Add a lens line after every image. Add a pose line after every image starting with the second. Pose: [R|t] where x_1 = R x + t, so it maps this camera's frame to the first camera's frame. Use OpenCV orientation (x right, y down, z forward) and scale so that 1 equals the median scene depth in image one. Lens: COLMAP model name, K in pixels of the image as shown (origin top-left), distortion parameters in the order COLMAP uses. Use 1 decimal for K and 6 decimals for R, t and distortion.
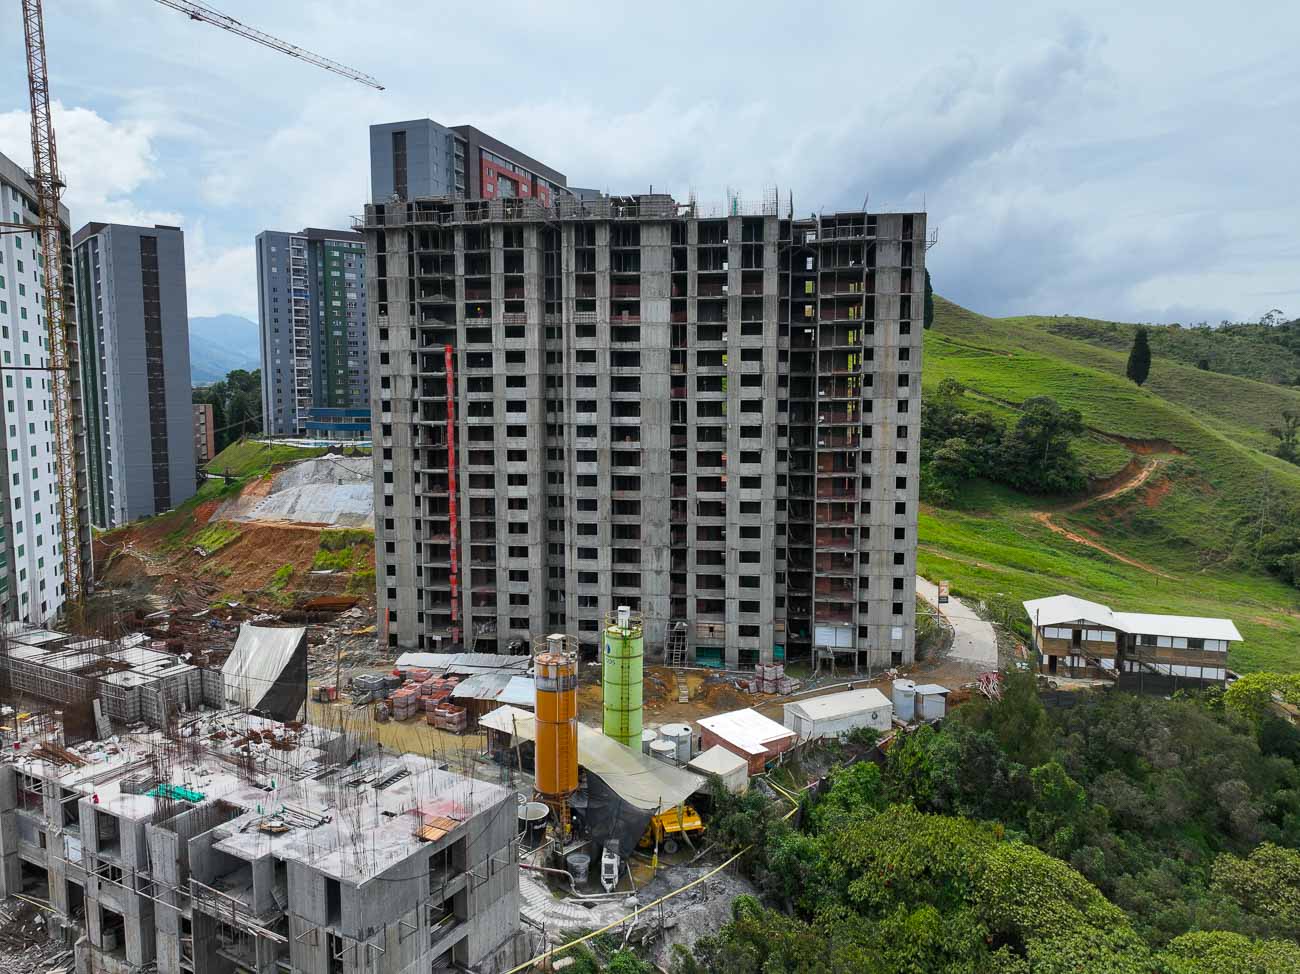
lens RADIAL K [[920.9, 0, 644.0], [0, 920.9, 482.8], [0, 0, 1]] dist [0.010928, 0.006179]
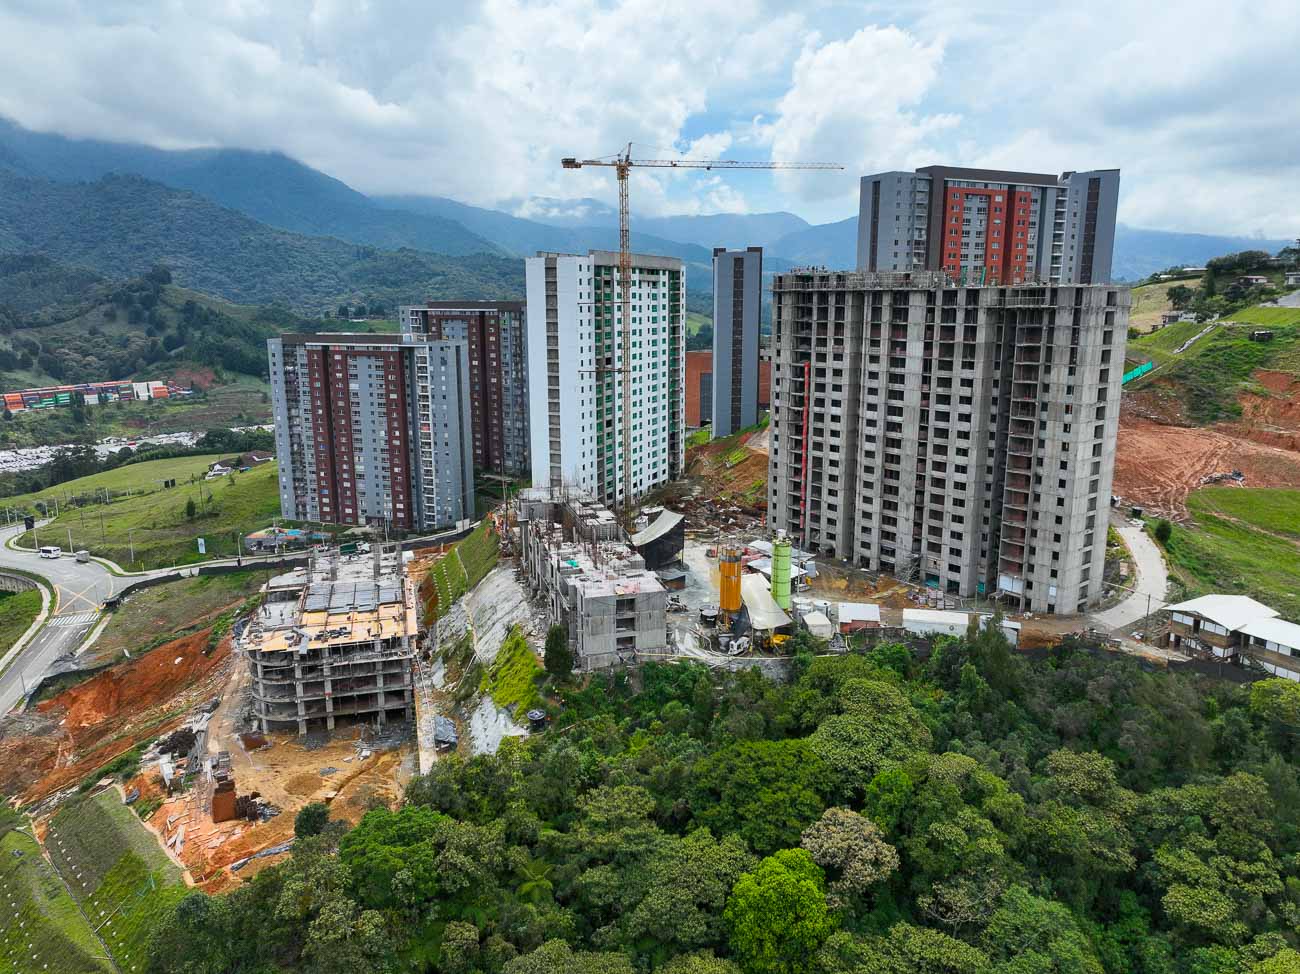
lens RADIAL K [[920.9, 0, 644.0], [0, 920.9, 482.8], [0, 0, 1]] dist [0.010928, 0.006179]
pose [[0.716350, 0.138128, -0.683932, 0.750524], [-0.065556, 0.989197, 0.131116, -0.136291], [0.694655, -0.049089, 0.717666, -0.401023]]
